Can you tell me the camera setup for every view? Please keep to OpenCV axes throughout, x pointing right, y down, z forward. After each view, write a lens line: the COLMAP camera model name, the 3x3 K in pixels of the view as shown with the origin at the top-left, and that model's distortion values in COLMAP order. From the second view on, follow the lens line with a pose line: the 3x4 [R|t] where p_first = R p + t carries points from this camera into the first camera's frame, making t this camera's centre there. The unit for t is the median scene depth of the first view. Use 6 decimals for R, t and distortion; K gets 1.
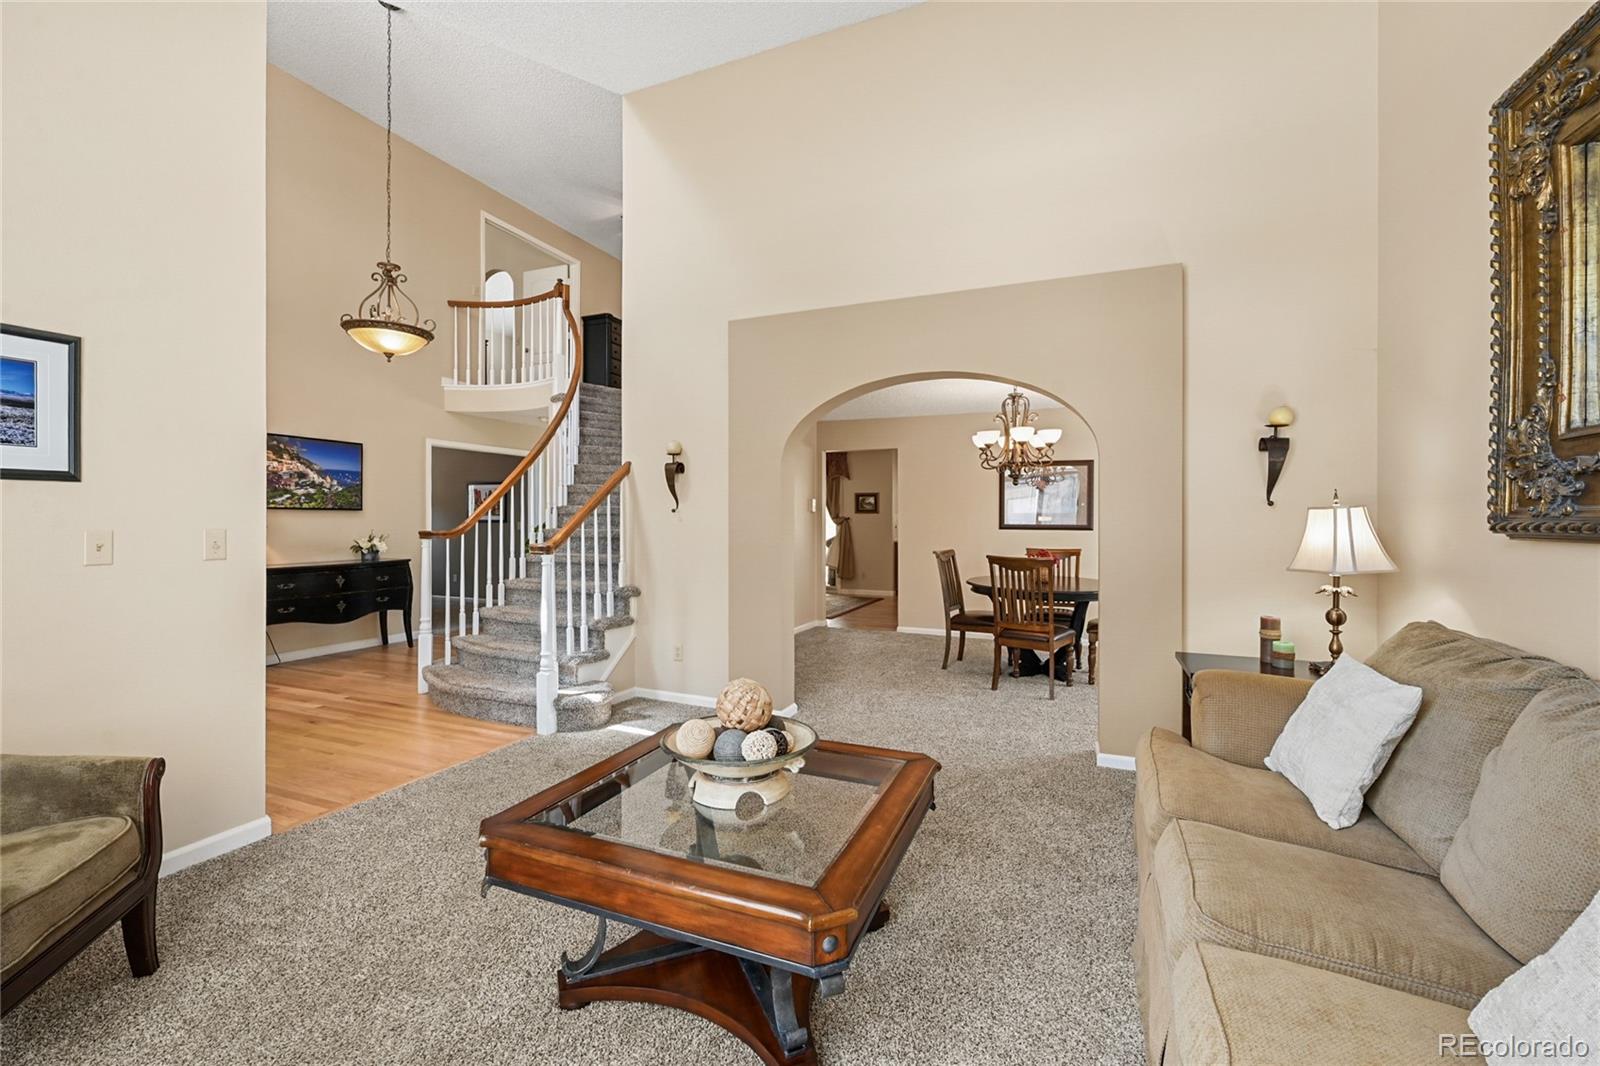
lens RADIAL K [[671.0, 0, 797.7], [0, 671.0, 526.8], [0, 0, 1]] dist [0.001642, -0.000341]
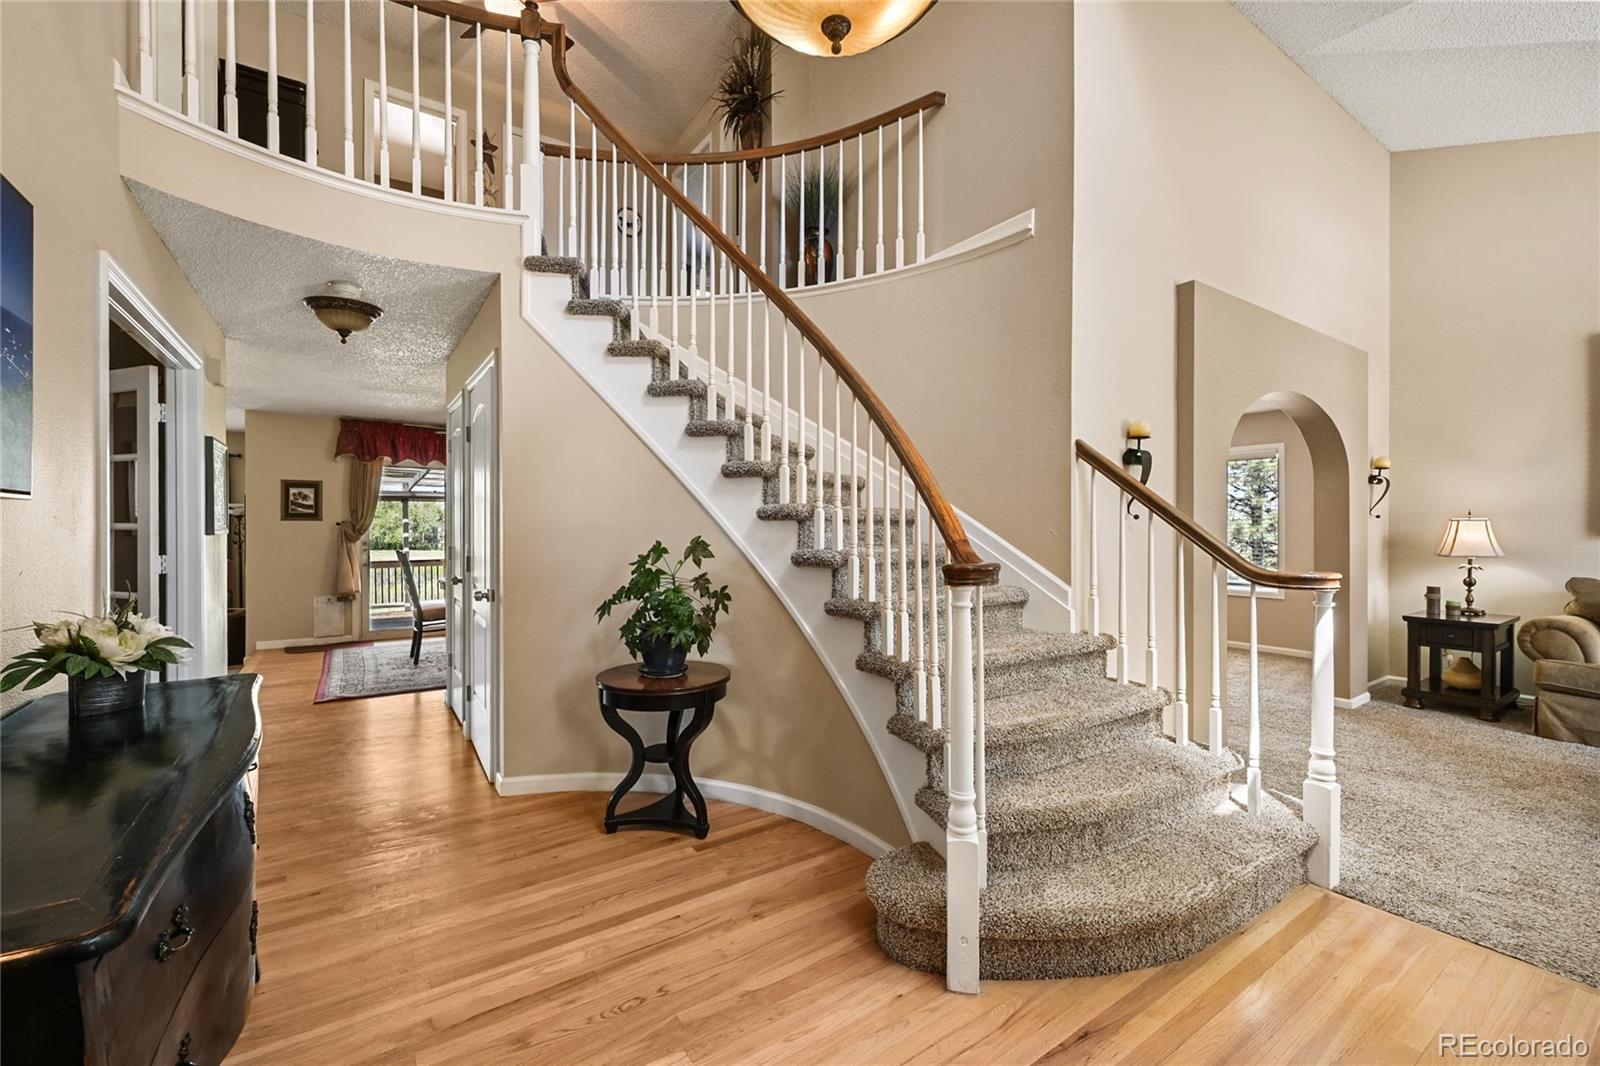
lens RADIAL K [[671.0, 0, 803.2], [0, 671.0, 525.2], [0, 0, 1]] dist [0.001642, -0.000341]
pose [[0.537330, -0.006773, 0.843345, -1.624708], [0.007420, 0.999967, 0.003303, -0.033610], [-0.843339, 0.004483, 0.537363, 1.520597]]
